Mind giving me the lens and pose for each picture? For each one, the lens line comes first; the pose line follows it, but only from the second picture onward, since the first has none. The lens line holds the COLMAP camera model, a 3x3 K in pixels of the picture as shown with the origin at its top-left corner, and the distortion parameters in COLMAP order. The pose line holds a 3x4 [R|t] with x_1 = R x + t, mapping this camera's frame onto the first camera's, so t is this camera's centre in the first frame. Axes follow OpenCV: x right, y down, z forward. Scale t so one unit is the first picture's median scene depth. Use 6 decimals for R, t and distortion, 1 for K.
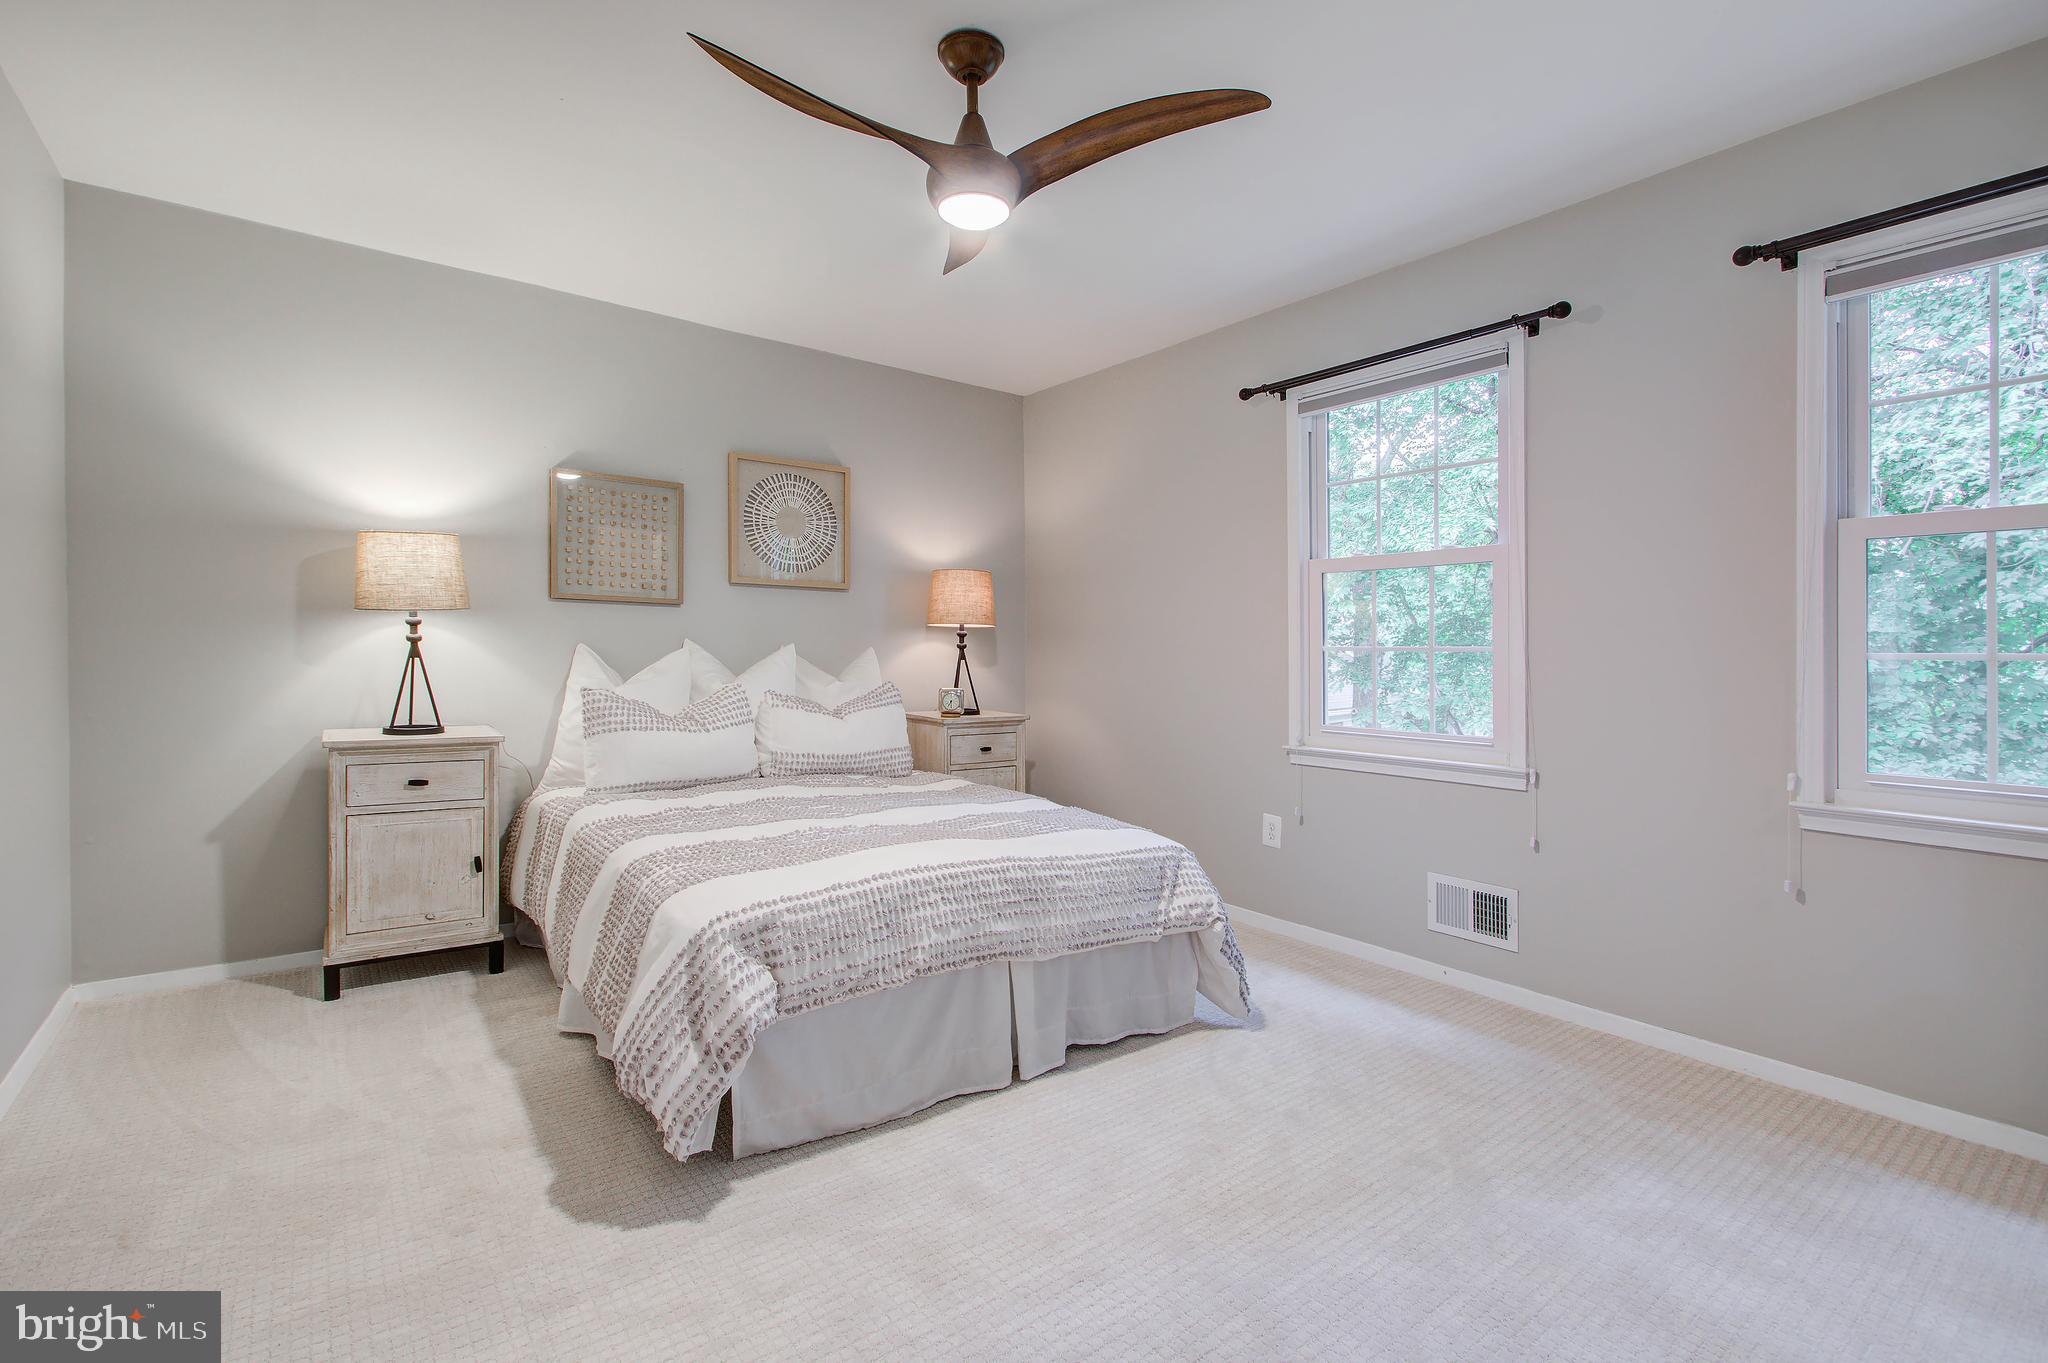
lens RADIAL K [[934.1, 0, 1058.4], [0, 934.1, 638.7], [0, 0, 1]] dist [-0.002458, 0.000715]
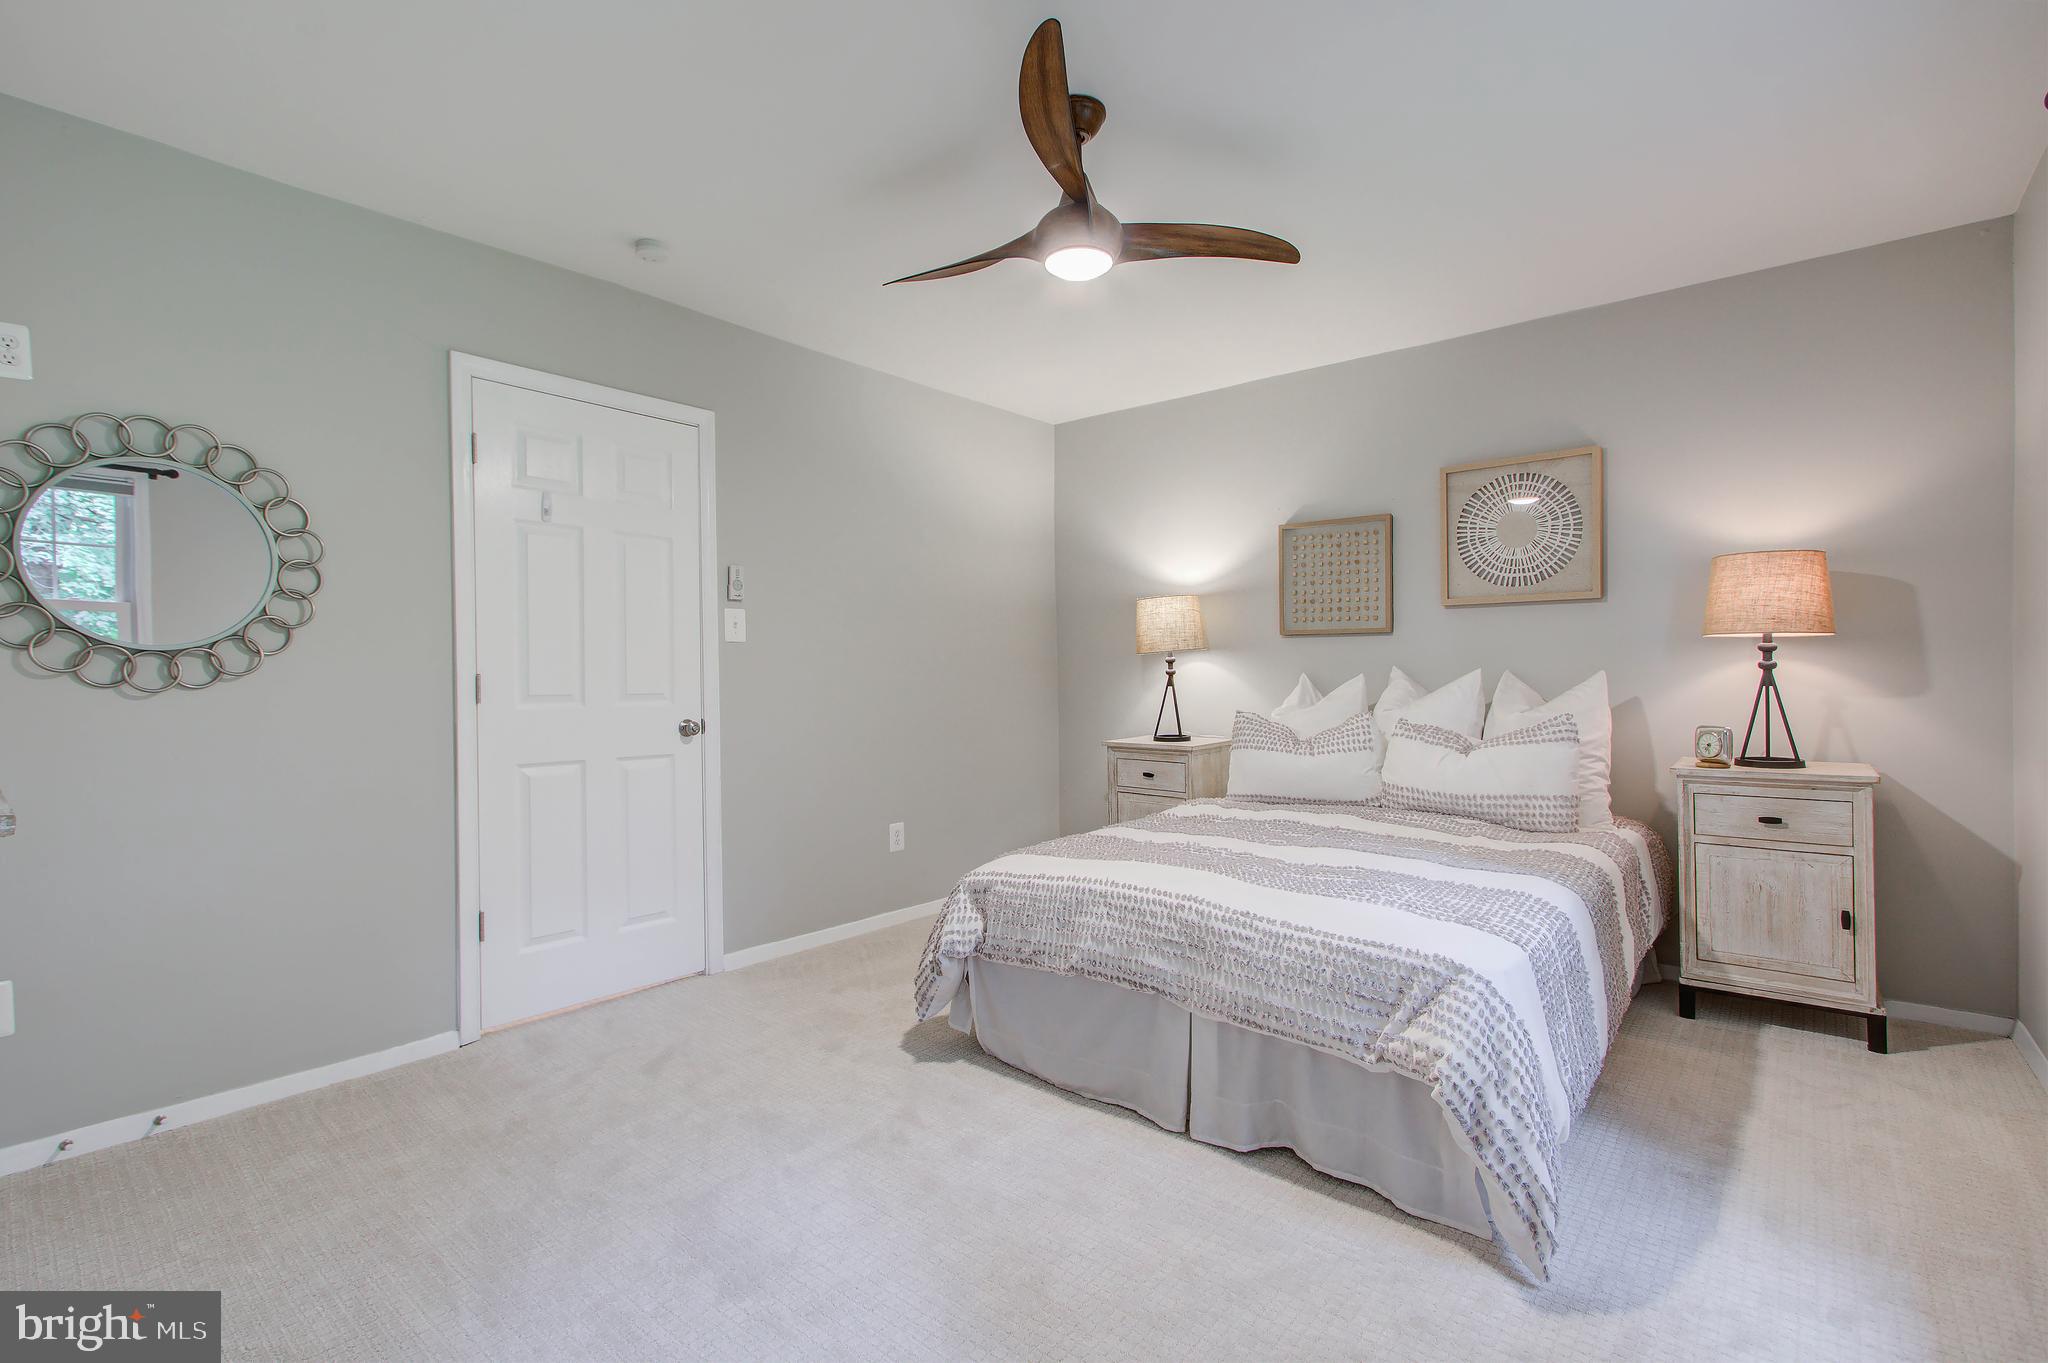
lens RADIAL K [[934.1, 0, 1024.0], [0, 934.1, 693.0], [0, 0, 1]] dist [-0.002458, 0.000715]
pose [[0.219604, 0.001623, -0.975588, 0.538685], [0.024853, 0.999665, 0.007258, 0.012334], [0.975272, -0.025840, 0.219491, 0.416731]]
